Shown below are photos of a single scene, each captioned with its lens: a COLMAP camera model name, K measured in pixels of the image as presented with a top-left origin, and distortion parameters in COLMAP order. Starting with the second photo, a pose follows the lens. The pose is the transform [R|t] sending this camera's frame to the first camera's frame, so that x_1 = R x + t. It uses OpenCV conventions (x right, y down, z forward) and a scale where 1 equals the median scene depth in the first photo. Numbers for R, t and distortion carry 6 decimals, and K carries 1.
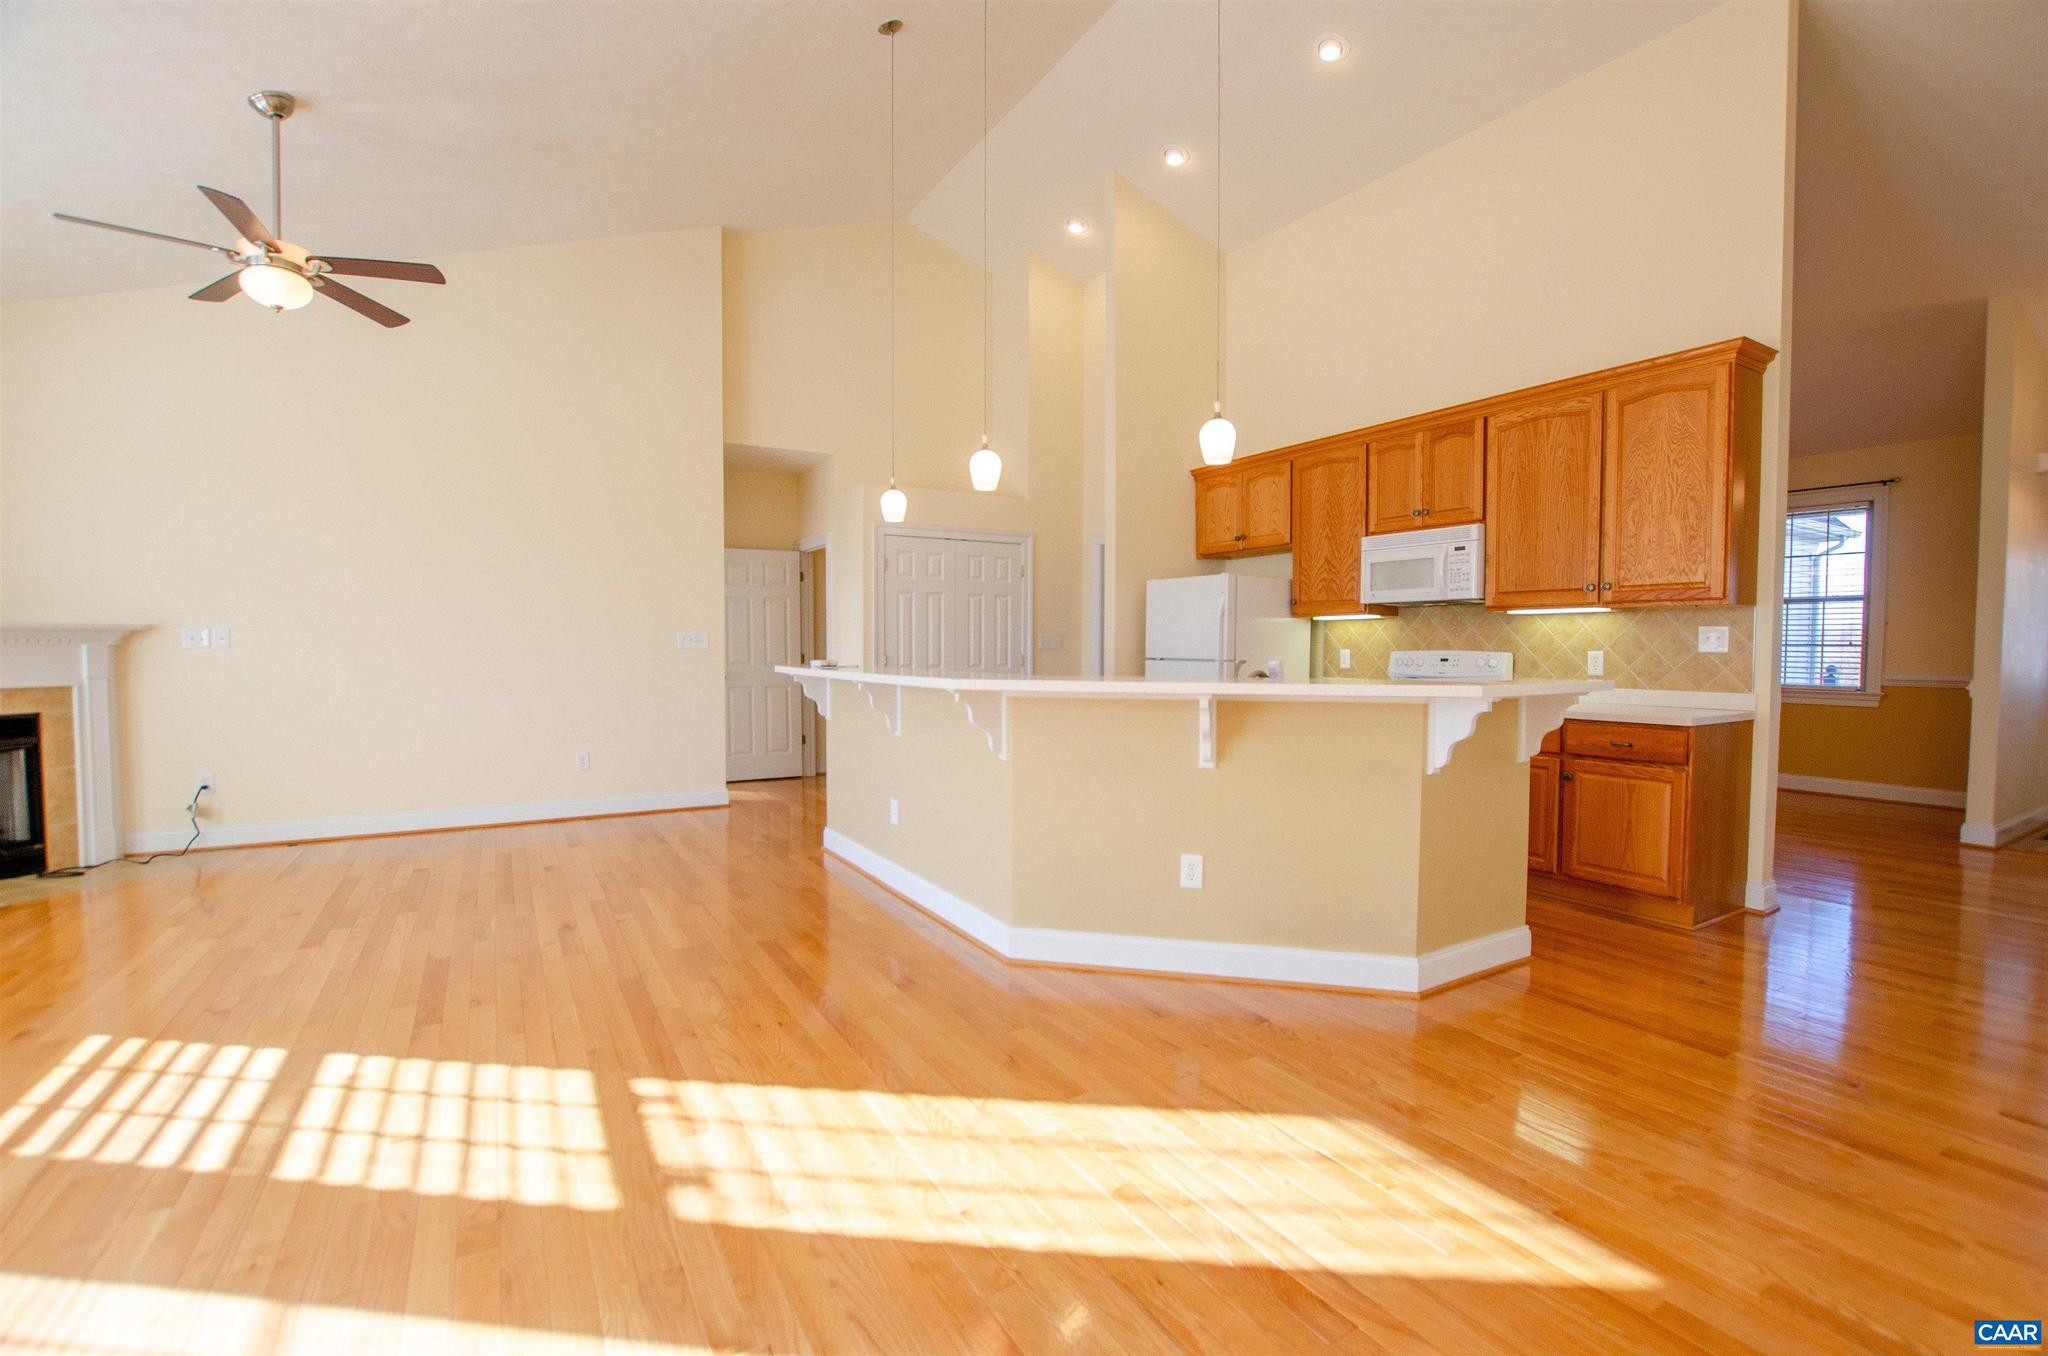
lens RADIAL K [[900.8, 0, 1038.8], [0, 900.8, 660.1], [0, 0, 1]] dist [-0.028761, 0.000119]
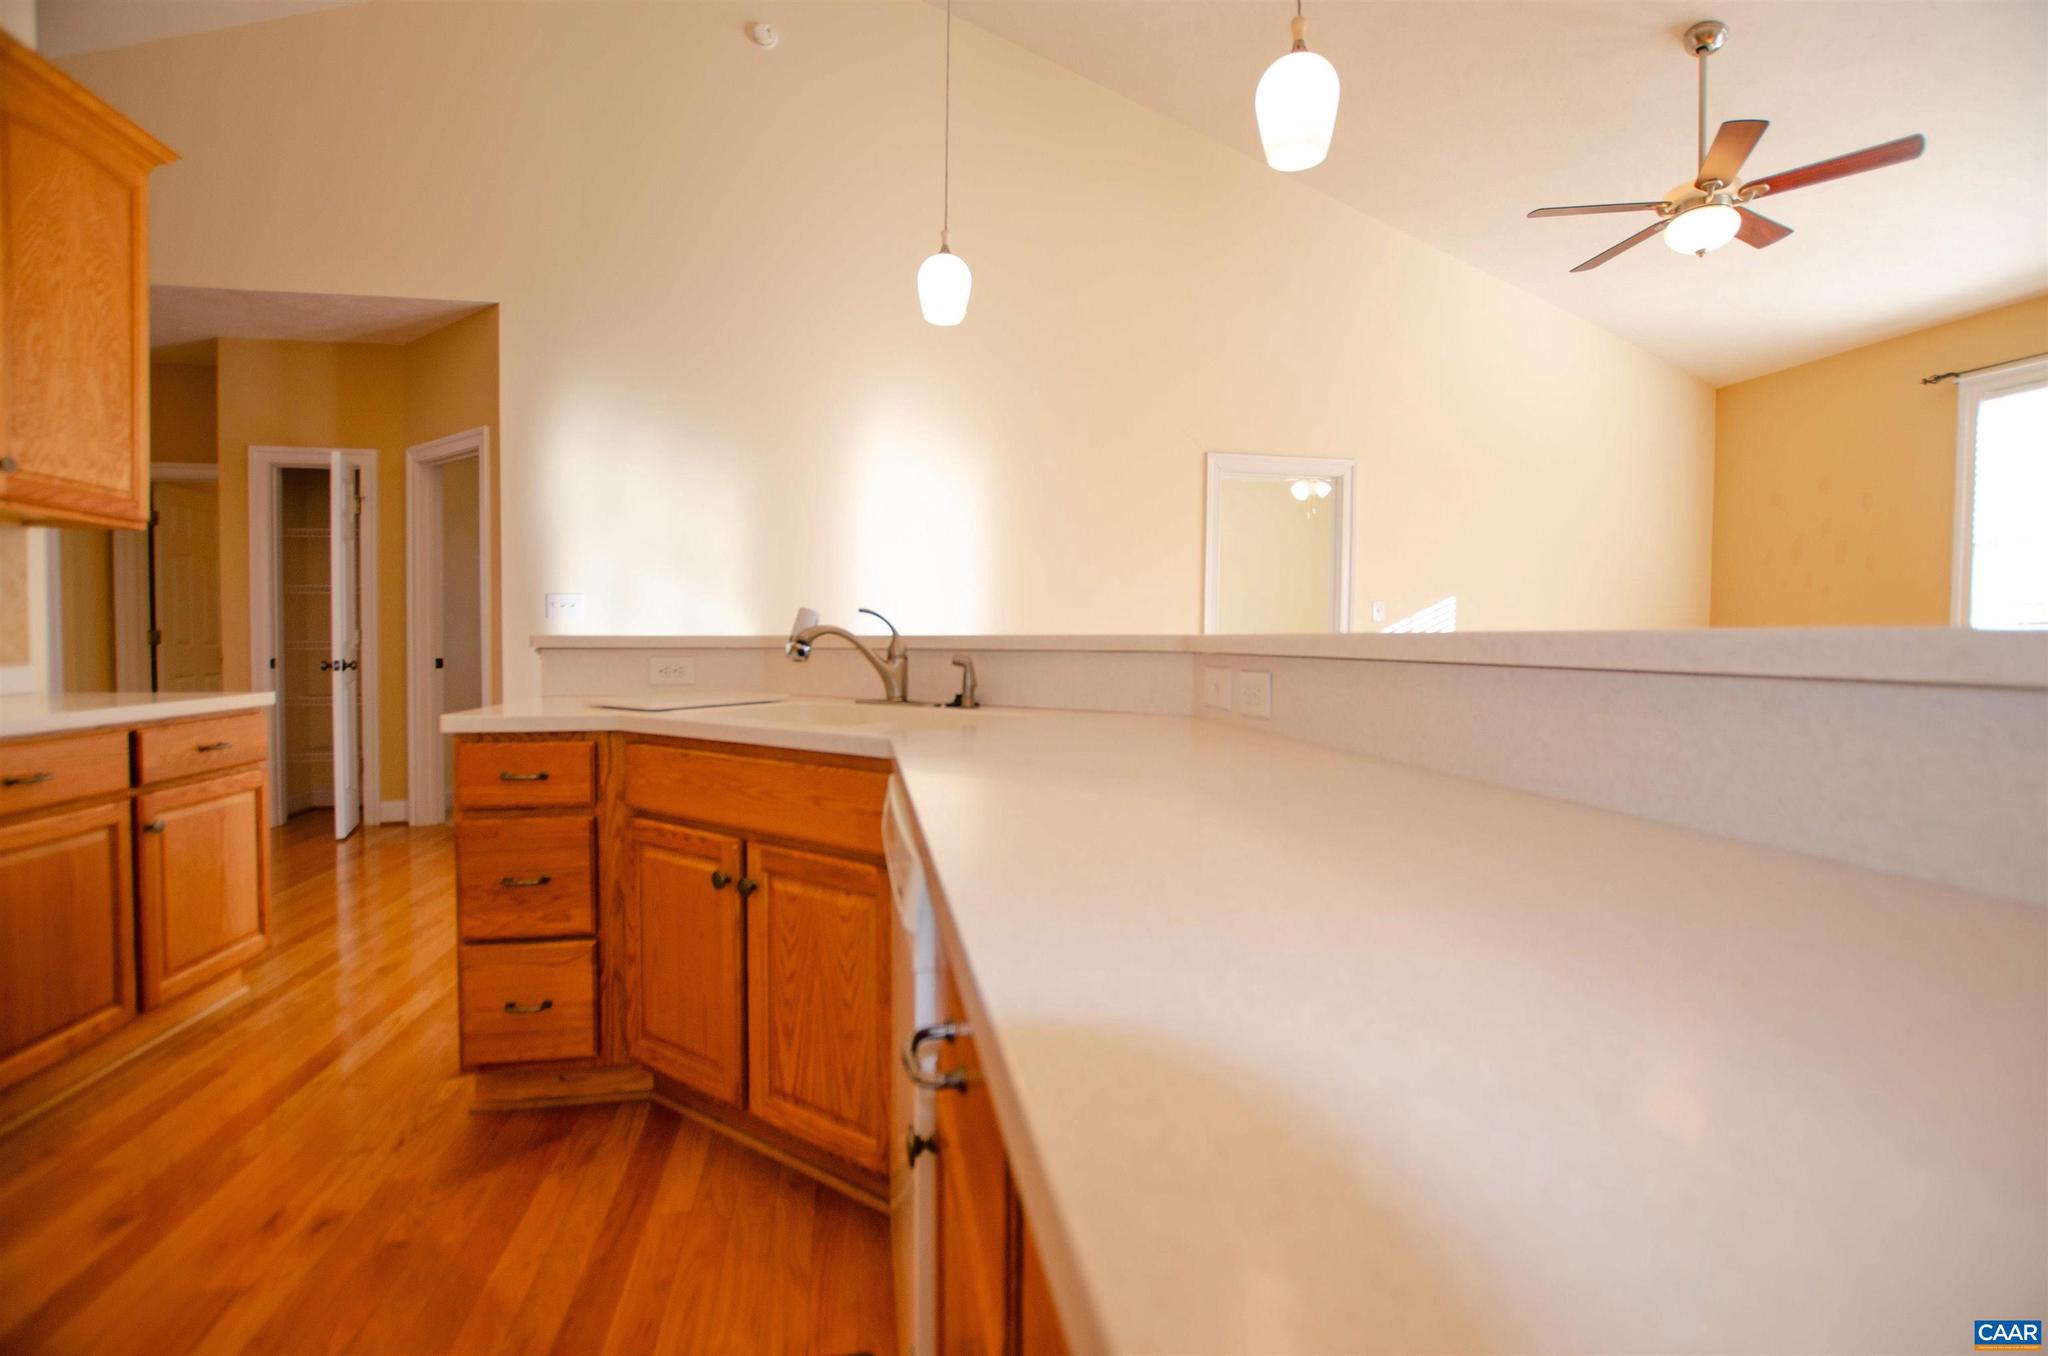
lens RADIAL K [[900.8, 0, 1038.8], [0, 900.8, 660.1], [0, 0, 1]] dist [-0.028761, 0.000119]
pose [[-0.941949, -0.012601, 0.335518, -0.078027], [0.000968, 0.999189, 0.040243, 0.008243], [-0.335754, 0.038231, -0.941174, 1.233416]]
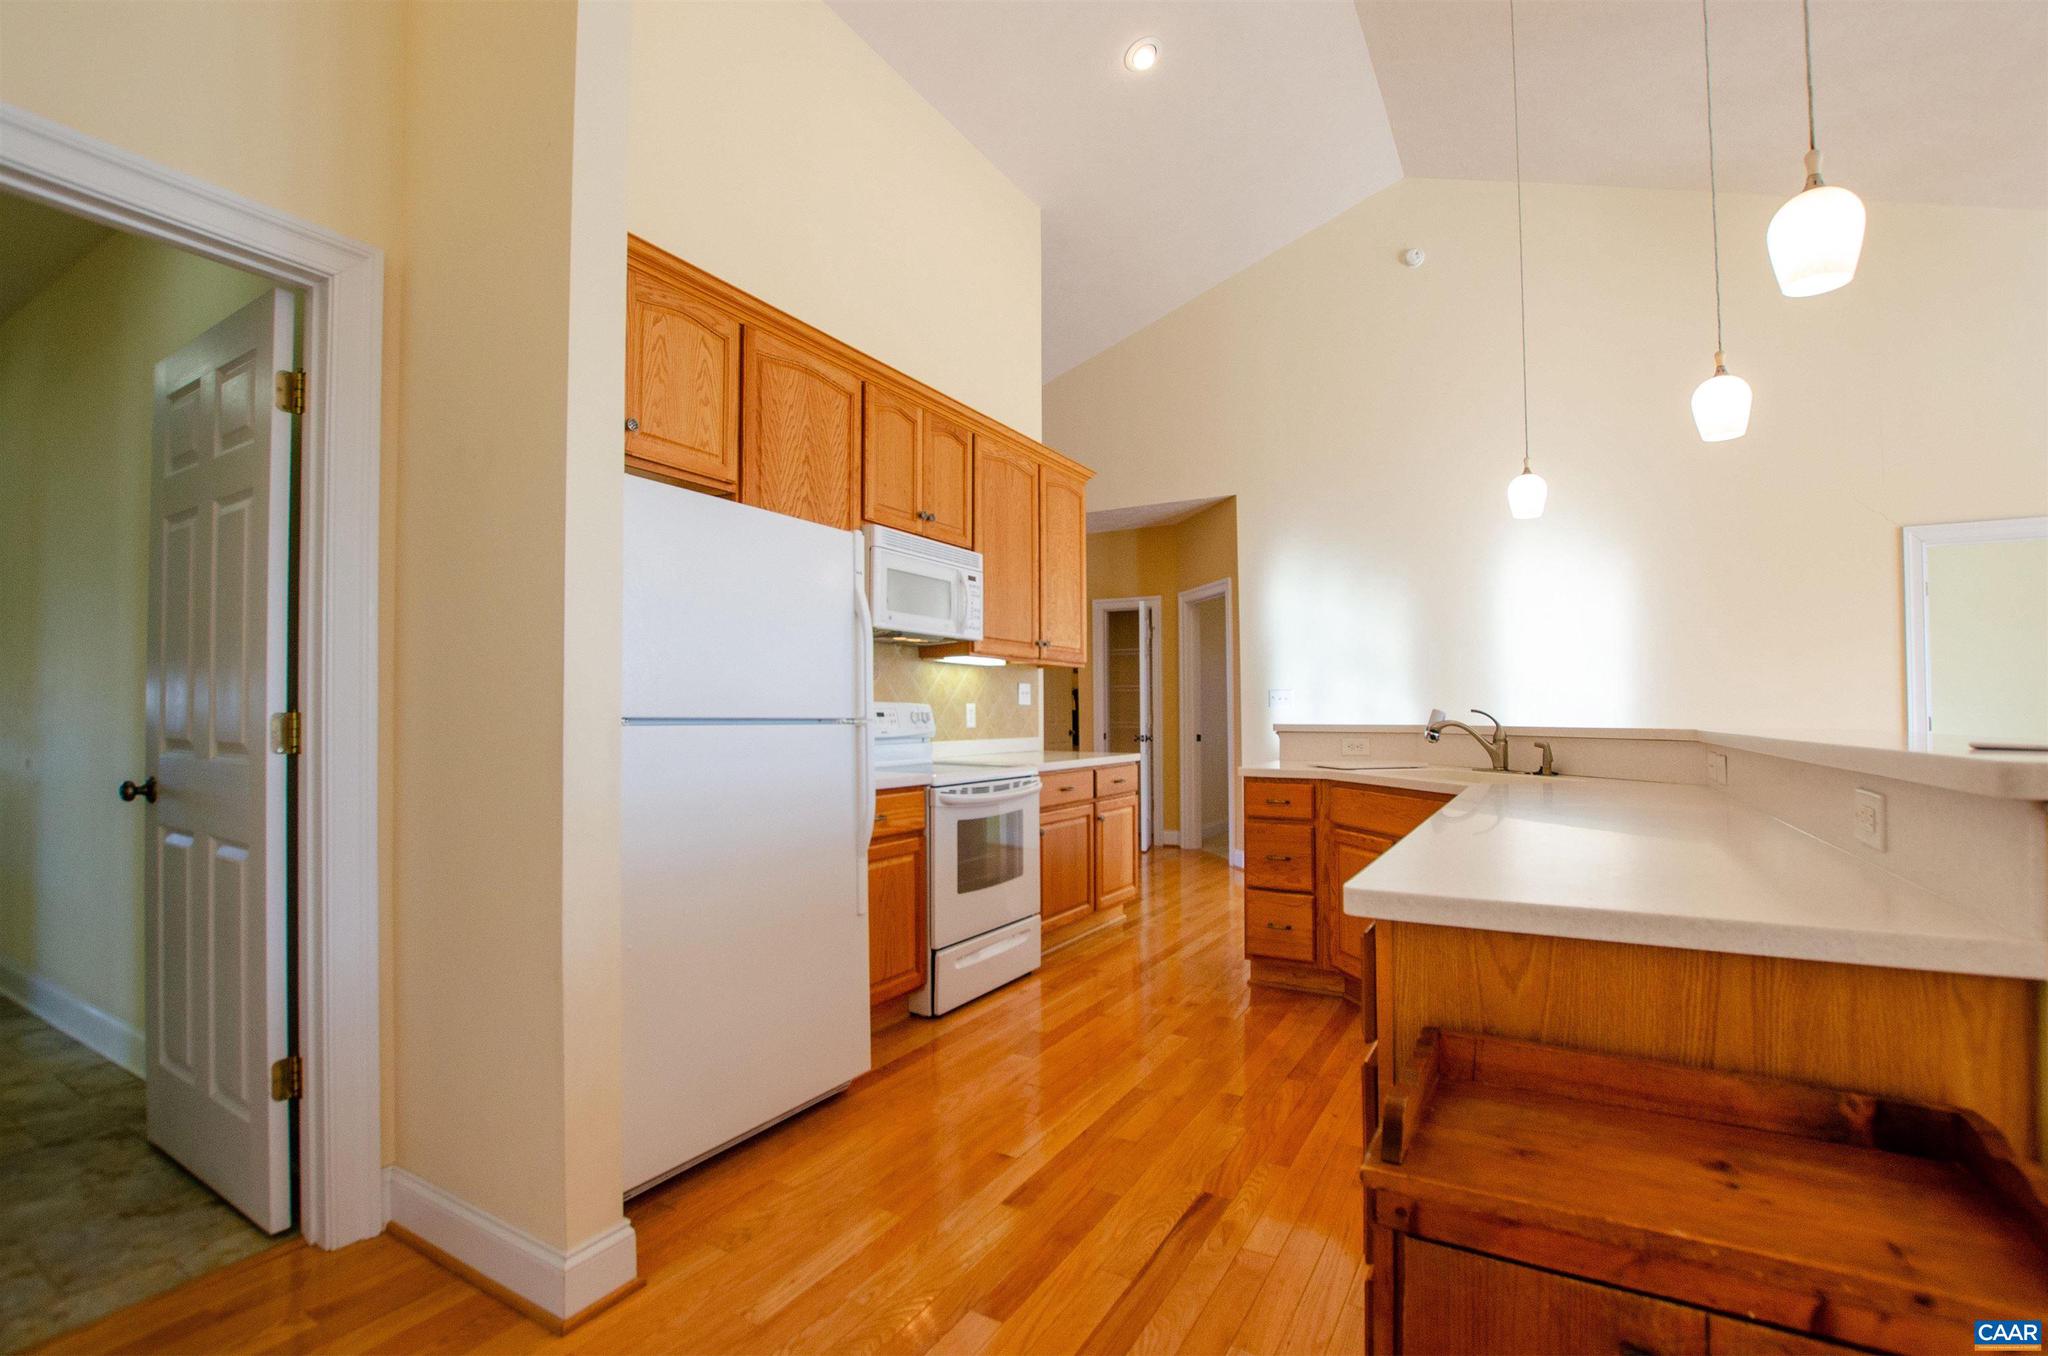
lens RADIAL K [[900.8, 0, 1038.8], [0, 900.8, 660.1], [0, 0, 1]] dist [-0.028761, 0.000119]
pose [[-0.478909, 0.048848, 0.876504, -0.315413], [0.011319, 0.998711, -0.049474, -0.008460], [-0.877791, -0.013772, -0.478845, 1.494727]]
